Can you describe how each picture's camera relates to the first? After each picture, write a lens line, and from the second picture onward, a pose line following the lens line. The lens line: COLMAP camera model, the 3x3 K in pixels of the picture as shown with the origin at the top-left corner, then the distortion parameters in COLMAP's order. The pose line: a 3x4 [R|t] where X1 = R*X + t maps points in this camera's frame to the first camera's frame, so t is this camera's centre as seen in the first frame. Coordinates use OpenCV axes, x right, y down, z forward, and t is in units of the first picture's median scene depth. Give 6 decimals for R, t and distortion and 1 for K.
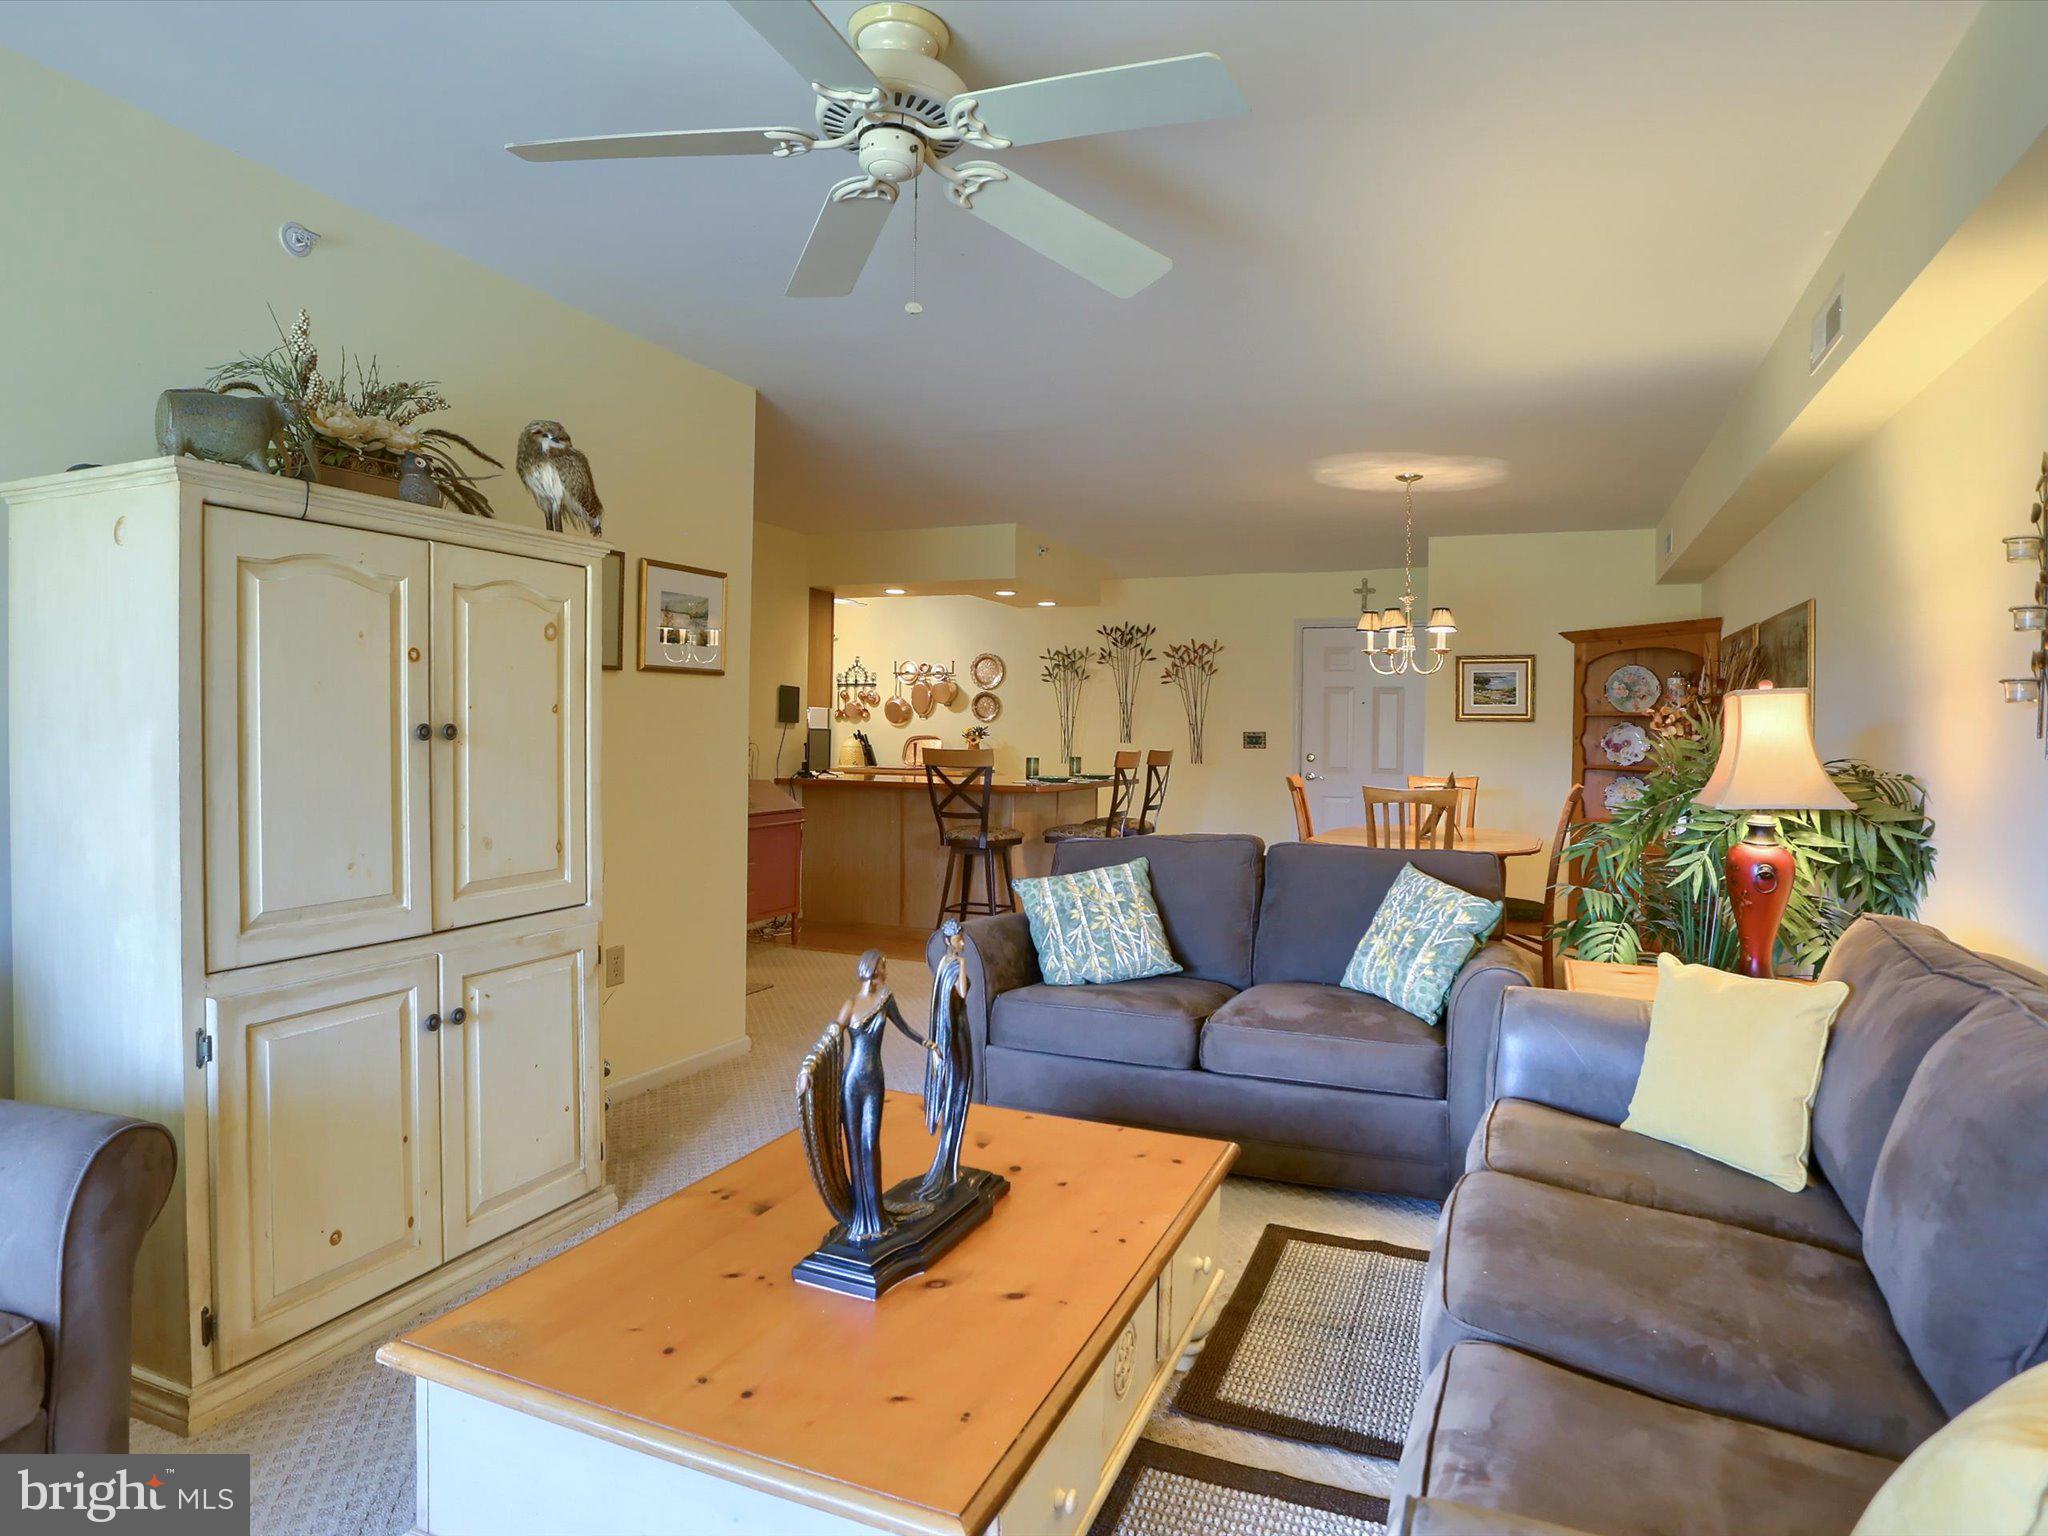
lens RADIAL K [[1181.8, 0, 1038.6], [0, 1181.8, 744.9], [0, 0, 1]] dist [-0.086550, 0.042854]
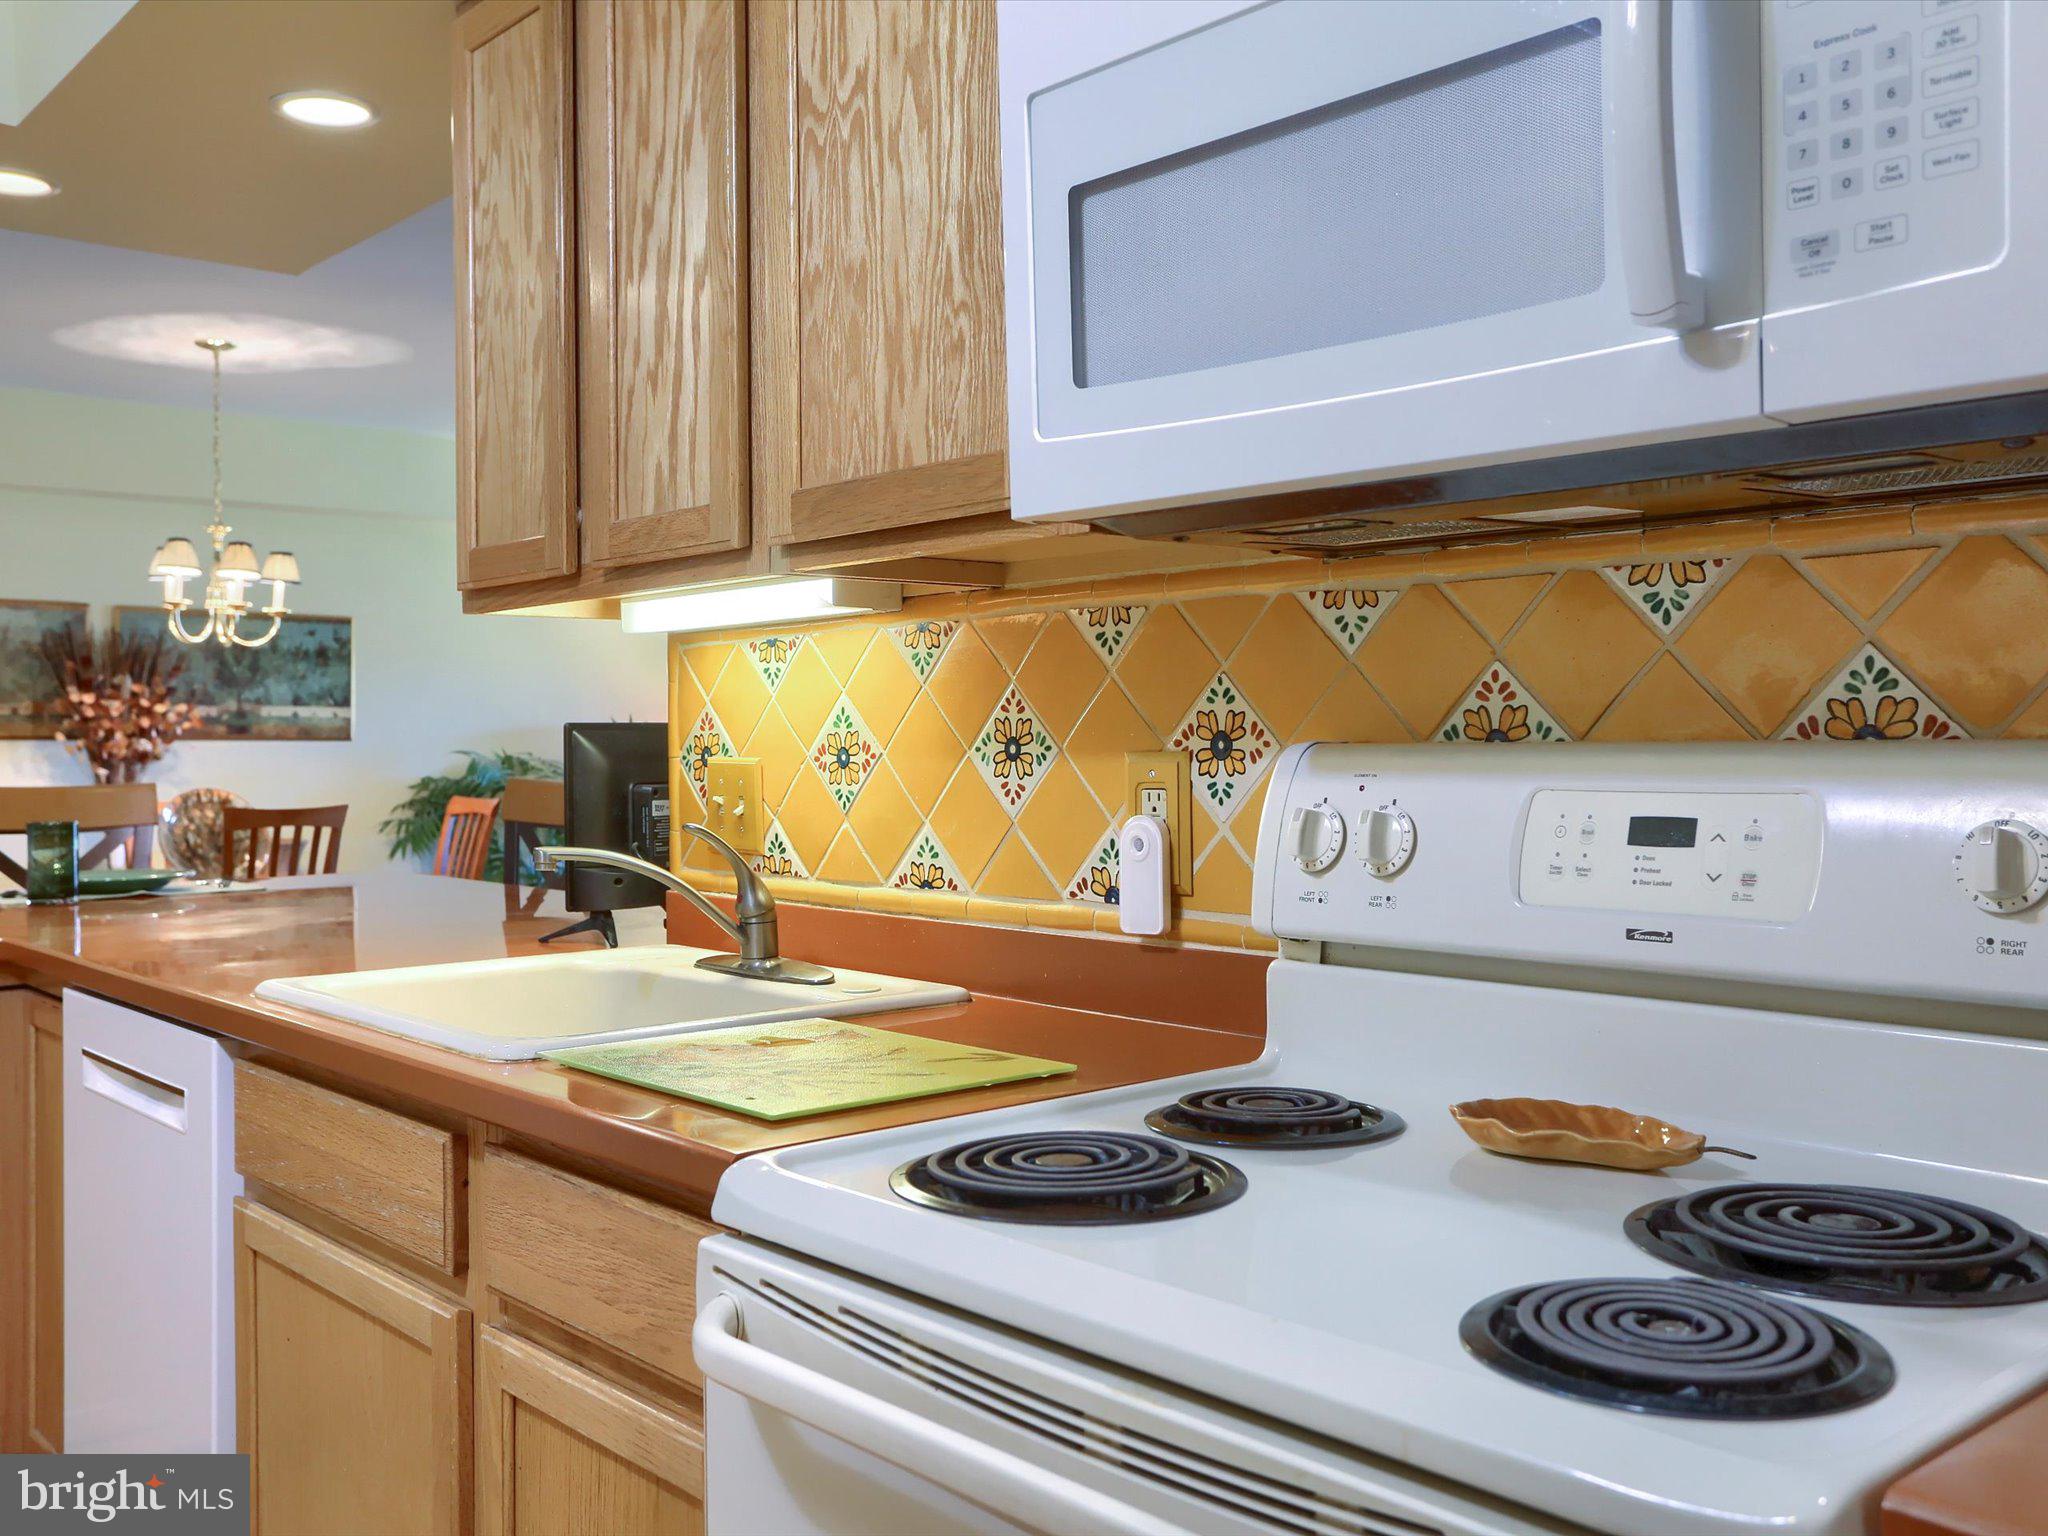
lens RADIAL K [[1859.7, 0, 1026.3], [0, 1859.7, 751.1], [0, 0, 1]] dist [-0.026224, 0.054301]
pose [[-0.900023, -0.010220, 0.435723, -0.461738], [-0.002591, 0.999833, 0.018099, -0.016700], [-0.435836, 0.015161, -0.899899, 1.468002]]
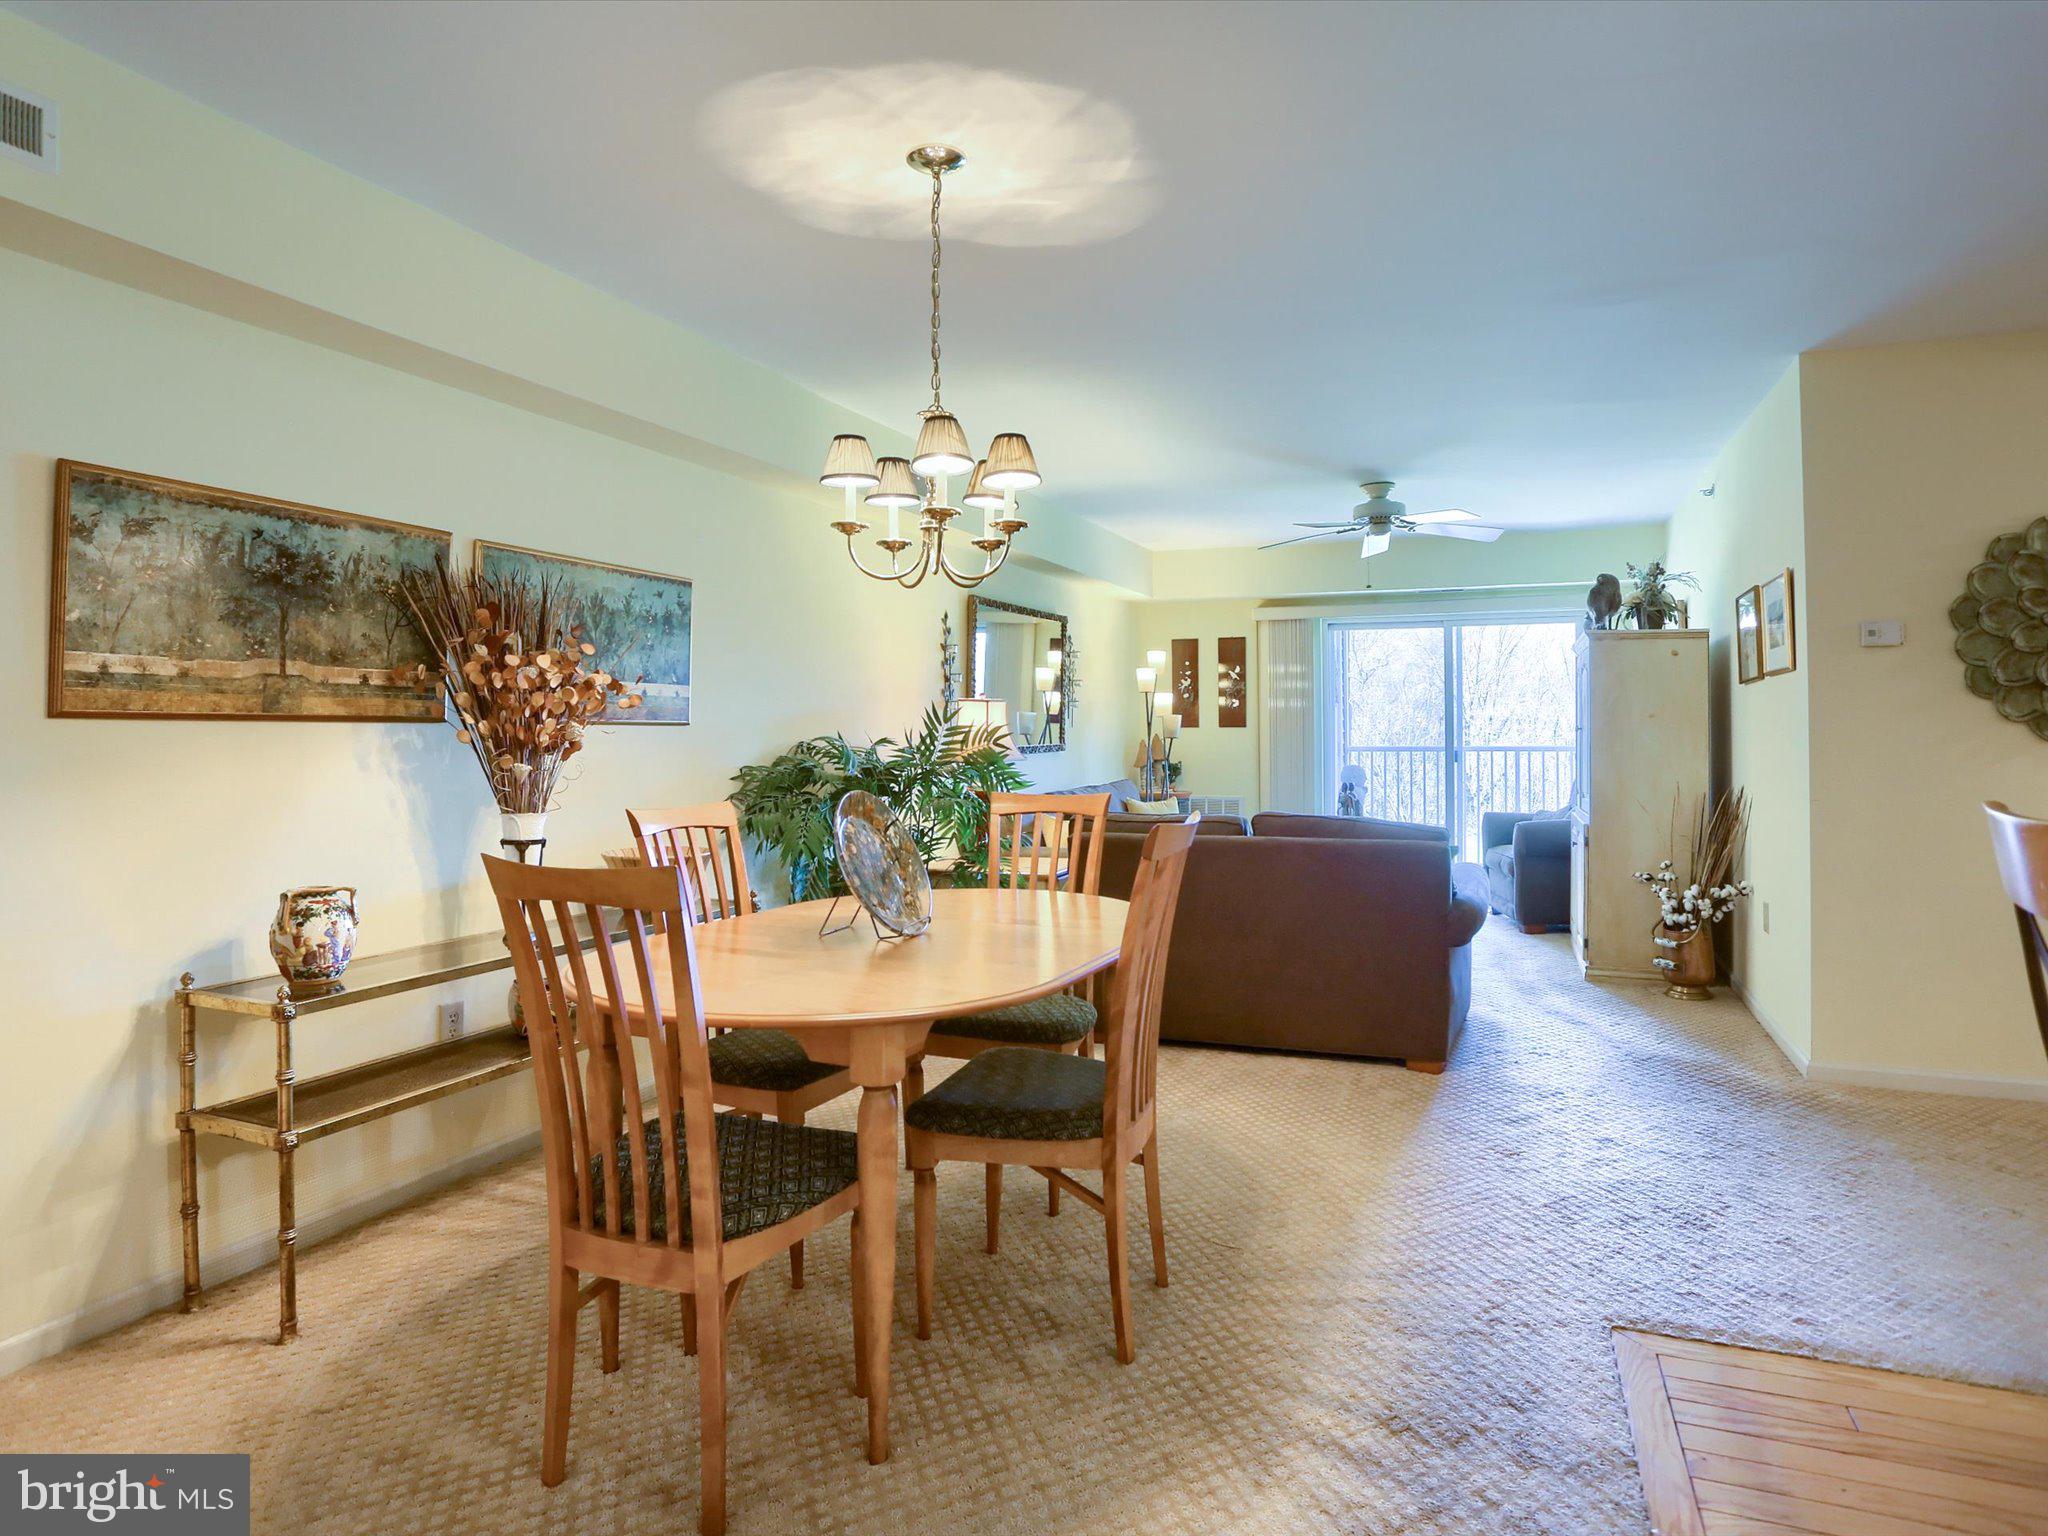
lens RADIAL K [[1197.0, 0, 1031.5], [0, 1197.0, 726.5], [0, 0, 1]] dist [-0.000039, 0.041324]
pose [[-0.999928, -0.011188, 0.004289, 0.232055], [-0.011150, 0.999900, 0.008659, -0.007774], [-0.004386, 0.008610, -0.999953, 1.244373]]
